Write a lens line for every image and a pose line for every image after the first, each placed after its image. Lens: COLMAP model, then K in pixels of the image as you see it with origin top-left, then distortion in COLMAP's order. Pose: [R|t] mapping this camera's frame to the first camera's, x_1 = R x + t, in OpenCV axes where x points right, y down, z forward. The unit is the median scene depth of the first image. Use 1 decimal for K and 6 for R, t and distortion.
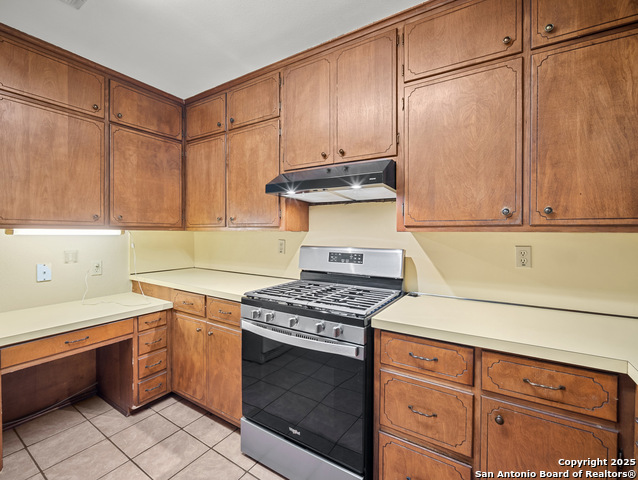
lens RADIAL K [[287.3, 0, 315.4], [0, 287.3, 234.8], [0, 0, 1]] dist [-0.018150, 0.004545]
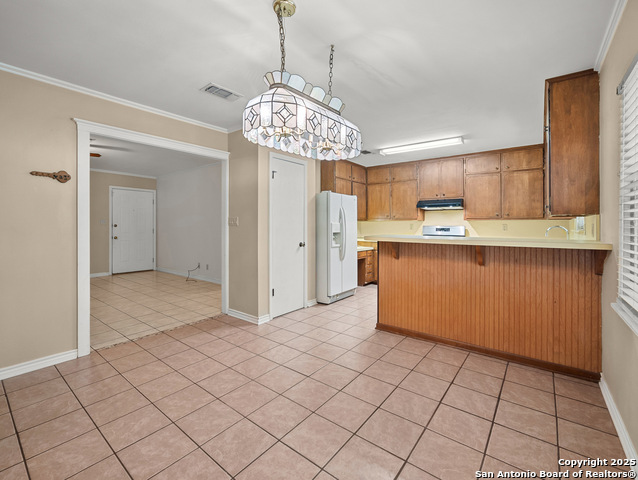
lens RADIAL K [[287.3, 0, 312.8], [0, 287.3, 224.3], [0, 0, 1]] dist [-0.018150, 0.004545]
pose [[0.994364, -0.002883, -0.105977, -0.927166], [0.001453, 0.999907, -0.013568, 0.066166], [0.106006, 0.013338, 0.994276, -2.072505]]
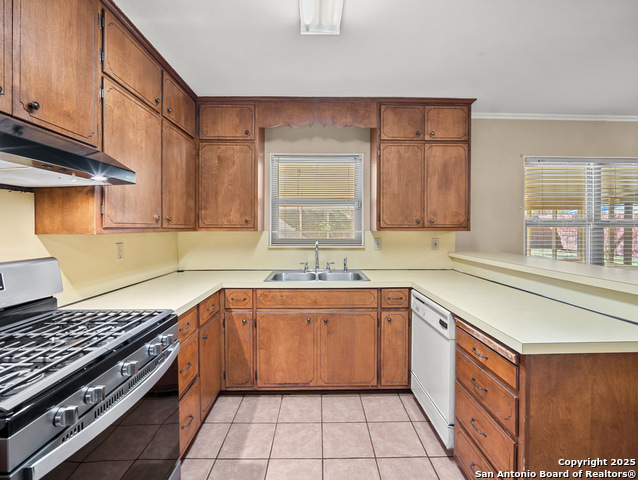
lens RADIAL K [[287.3, 0, 321.1], [0, 287.3, 229.9], [0, 0, 1]] dist [-0.018150, 0.004545]
pose [[-0.552503, -0.012227, 0.833421, -0.705263], [0.005174, 0.999823, 0.018099, -0.032035], [-0.833495, 0.014312, -0.552342, 0.783425]]
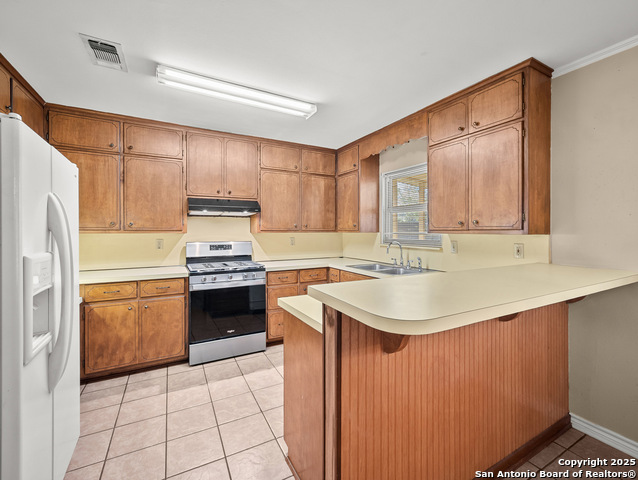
lens RADIAL K [[287.3, 0, 327.4], [0, 287.3, 229.3], [0, 0, 1]] dist [-0.018150, 0.004545]
pose [[0.473176, -0.002720, 0.880964, -1.232519], [0.011583, 0.999928, -0.003134, -0.022102], [-0.880892, 0.011687, 0.473174, -0.468789]]
